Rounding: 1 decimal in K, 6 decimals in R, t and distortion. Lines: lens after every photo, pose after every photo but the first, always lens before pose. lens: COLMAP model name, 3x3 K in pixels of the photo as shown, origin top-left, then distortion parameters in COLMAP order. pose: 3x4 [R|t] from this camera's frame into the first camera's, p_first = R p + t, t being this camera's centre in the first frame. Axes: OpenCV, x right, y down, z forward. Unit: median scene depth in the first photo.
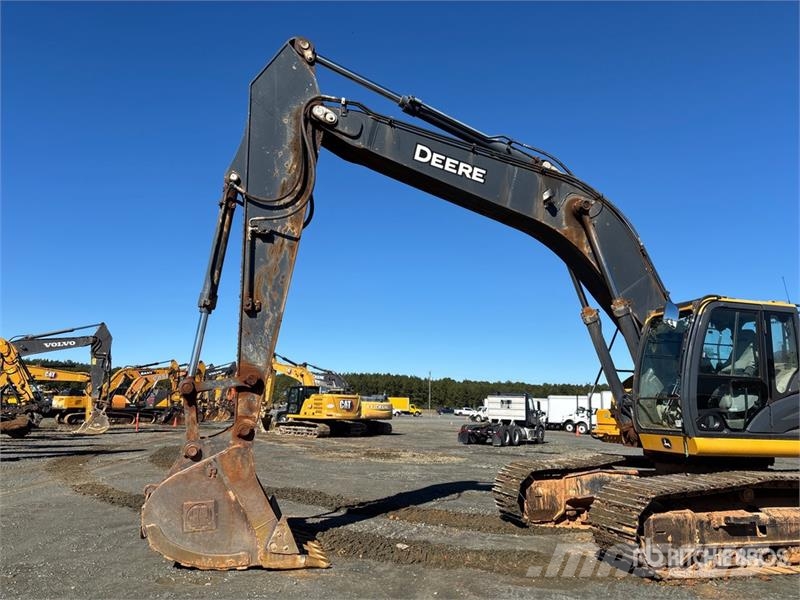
lens RADIAL K [[599.9, 0, 408.3], [0, 599.9, 299.0], [0, 0, 1]] dist [0.080423, -0.098944]
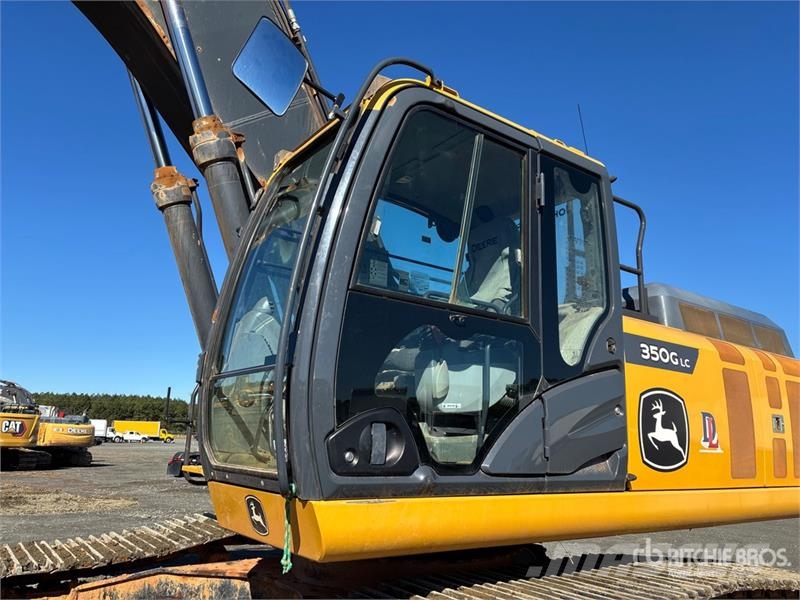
lens RADIAL K [[598.1, 0, 405.7], [0, 598.1, 295.5], [0, 0, 1]] dist [0.018234, -0.007534]
pose [[0.935510, 0.080839, 0.343928, 0.381803], [-0.064374, 0.996178, -0.059045, 0.137965], [-0.347386, 0.033097, 0.937138, 0.679667]]
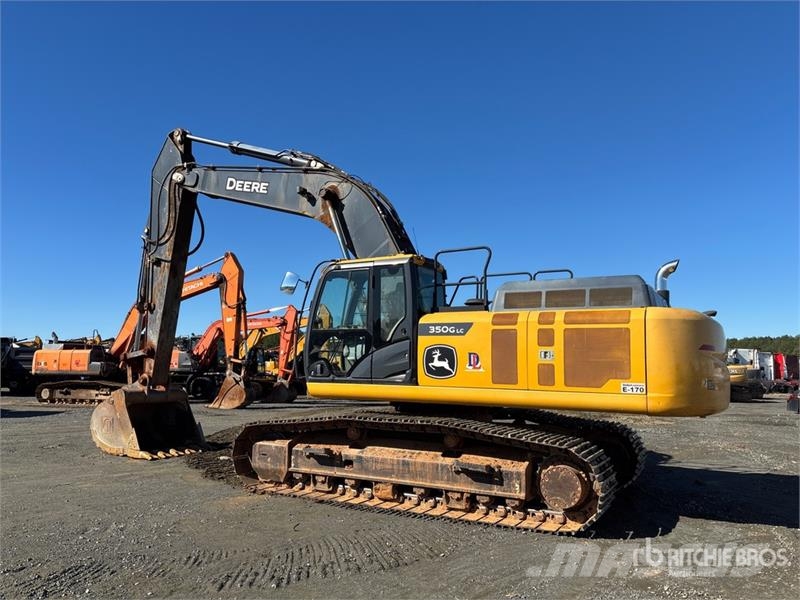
lens RADIAL K [[598.1, 0, 405.7], [0, 598.1, 295.5], [0, 0, 1]] dist [0.018234, -0.007534]
pose [[0.720479, -0.106243, -0.685290, 1.340179], [0.135689, 0.990691, -0.010933, 0.090381], [0.680072, -0.085109, 0.728188, 0.269837]]
